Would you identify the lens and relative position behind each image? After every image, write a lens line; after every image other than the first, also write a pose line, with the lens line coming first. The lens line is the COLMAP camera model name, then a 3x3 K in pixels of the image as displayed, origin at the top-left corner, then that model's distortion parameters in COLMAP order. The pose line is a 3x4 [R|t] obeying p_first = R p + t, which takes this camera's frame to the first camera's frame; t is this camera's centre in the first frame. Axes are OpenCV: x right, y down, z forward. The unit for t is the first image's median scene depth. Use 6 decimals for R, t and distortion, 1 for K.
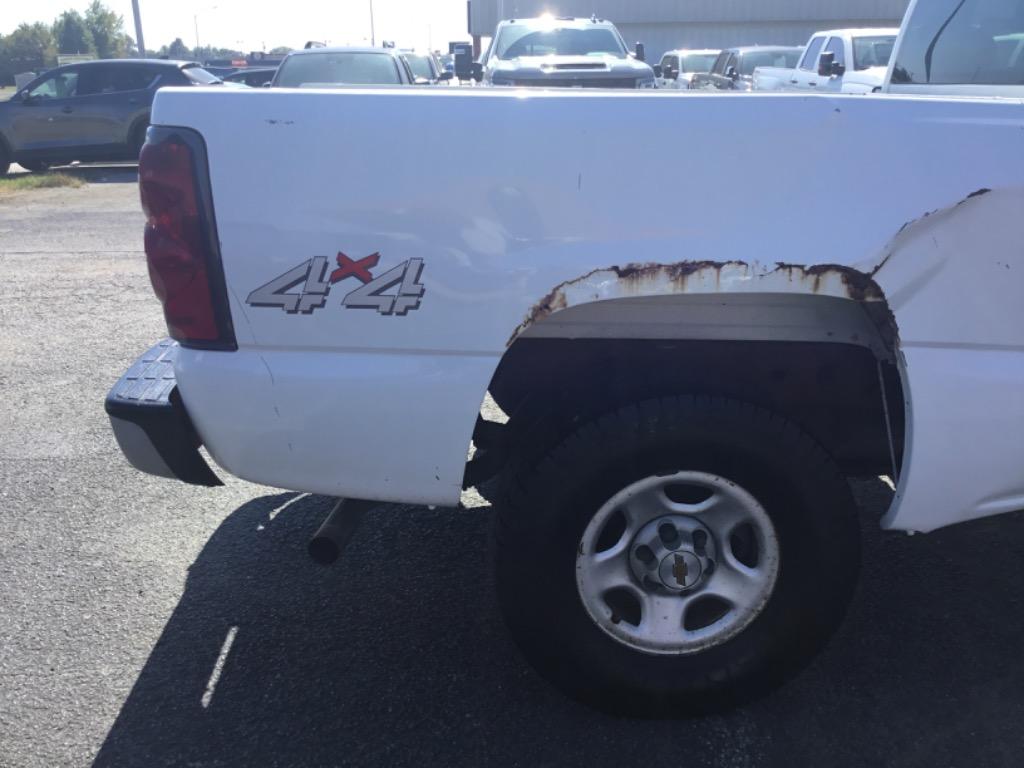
lens RADIAL K [[907.7, 0, 529.0], [0, 907.7, 384.9], [0, 0, 1]] dist [0.065169, -0.093560]
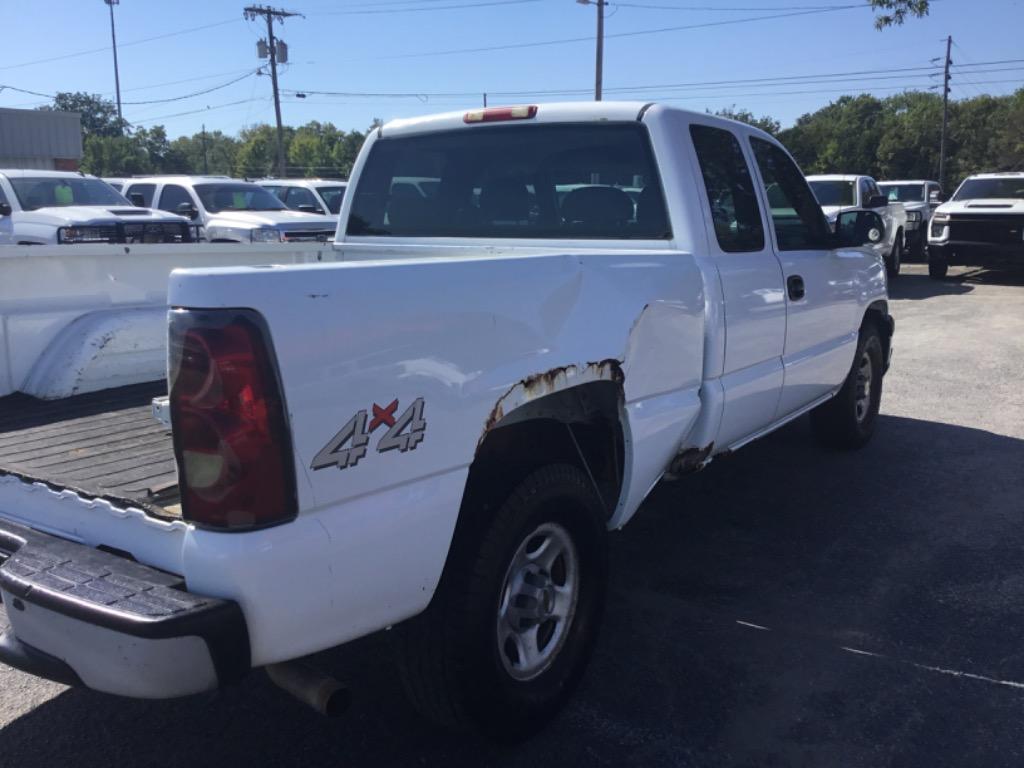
lens RADIAL K [[908.5, 0, 524.7], [0, 908.5, 398.0], [0, 0, 1]] dist [0.108525, -0.211511]
pose [[0.590938, -0.160216, 0.790647, -0.966303], [0.255741, 0.966734, 0.004755, -0.109736], [-0.765107, 0.199391, 0.612254, 0.176607]]
